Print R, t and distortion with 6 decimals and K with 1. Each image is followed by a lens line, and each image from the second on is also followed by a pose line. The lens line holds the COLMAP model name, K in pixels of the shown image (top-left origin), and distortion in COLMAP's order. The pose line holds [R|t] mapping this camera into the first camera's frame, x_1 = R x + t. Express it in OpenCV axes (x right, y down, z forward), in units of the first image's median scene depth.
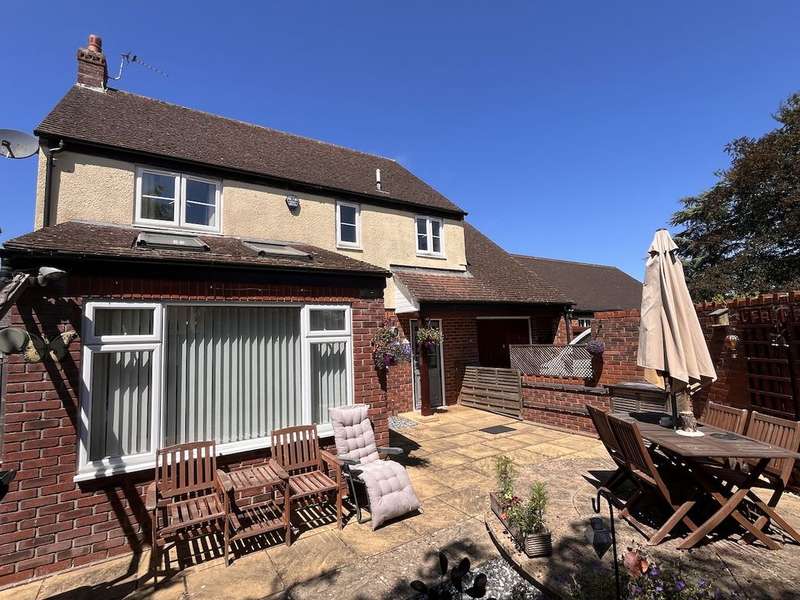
lens RADIAL K [[384.1, 0, 395.7], [0, 384.1, 299.0], [0, 0, 1]] dist [-0.003206, 0.000917]
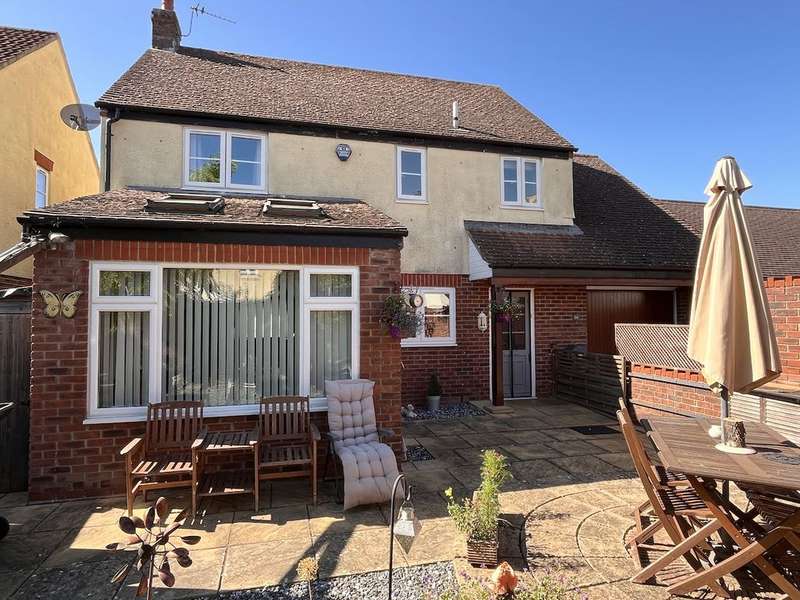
lens RADIAL K [[469.3, 0, 399.0], [0, 469.3, 298.0], [0, 0, 1]] dist [-0.002083, -0.006755]
pose [[0.952218, 0.019858, -0.304772, 0.203242], [0.001511, 0.997566, 0.069719, 0.005369], [0.305415, -0.066848, 0.949870, 0.001129]]
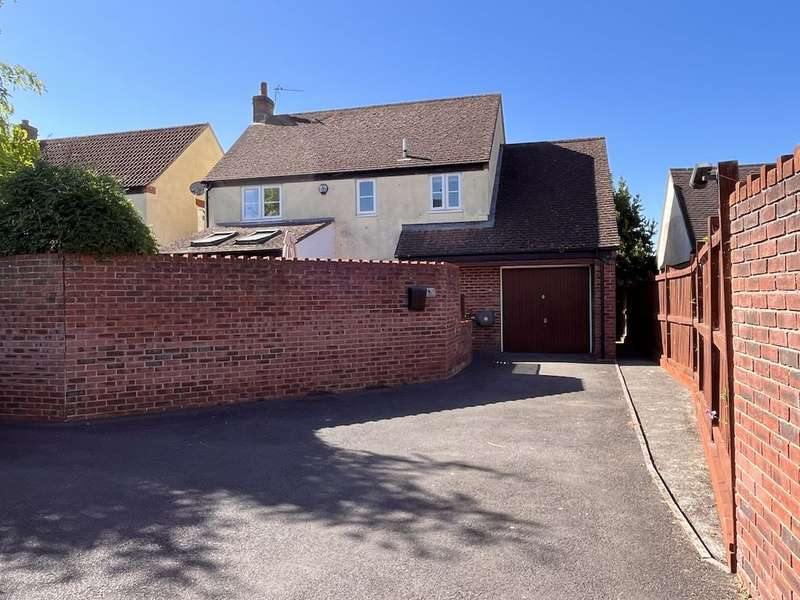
lens RADIAL K [[586.5, 0, 400.9], [0, 586.5, 300.1], [0, 0, 1]] dist [-0.005059, 0.000178]
pose [[0.684787, 0.031267, -0.728072, 1.669583], [0.060436, 0.993201, 0.099496, -0.048907], [0.726233, -0.112136, 0.678241, -0.329957]]
